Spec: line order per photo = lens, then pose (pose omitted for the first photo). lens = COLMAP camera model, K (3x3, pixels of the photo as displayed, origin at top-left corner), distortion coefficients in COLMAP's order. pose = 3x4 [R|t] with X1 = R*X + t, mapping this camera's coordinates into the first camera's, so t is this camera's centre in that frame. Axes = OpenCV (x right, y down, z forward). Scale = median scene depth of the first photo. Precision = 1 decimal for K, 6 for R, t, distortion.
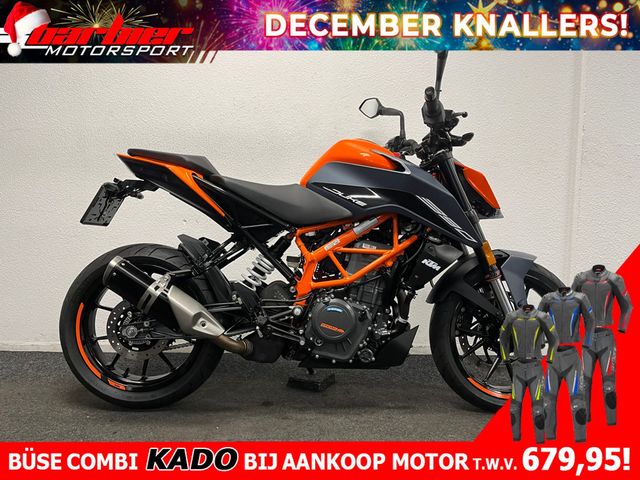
lens RADIAL K [[485.5, 0, 320.8], [0, 485.5, 240.7], [0, 0, 1]] dist [0.052244, -0.016033]
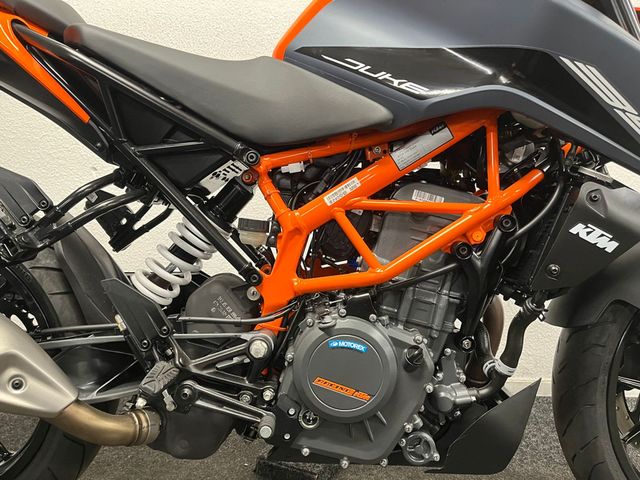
lens RADIAL K [[485.5, 0, 319.9], [0, 485.5, 240.4], [0, 0, 1]] dist [0.052244, -0.016033]
pose [[0.999777, 0.006234, -0.020177, 0.012403], [-0.005735, 0.999679, 0.024680, 0.040864], [0.020324, -0.024559, 0.999492, 0.566832]]
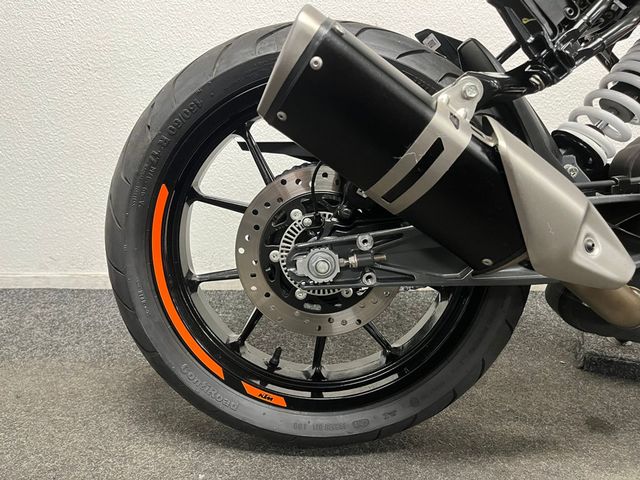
lens RADIAL K [[485.5, 0, 319.3], [0, 485.5, 238.3], [0, 0, 1]] dist [0.052244, -0.016033]
pose [[0.999958, -0.004908, 0.007783, -0.386117], [0.003481, 0.984786, 0.173739, 0.106359], [-0.008517, -0.173705, 0.984761, 0.658147]]
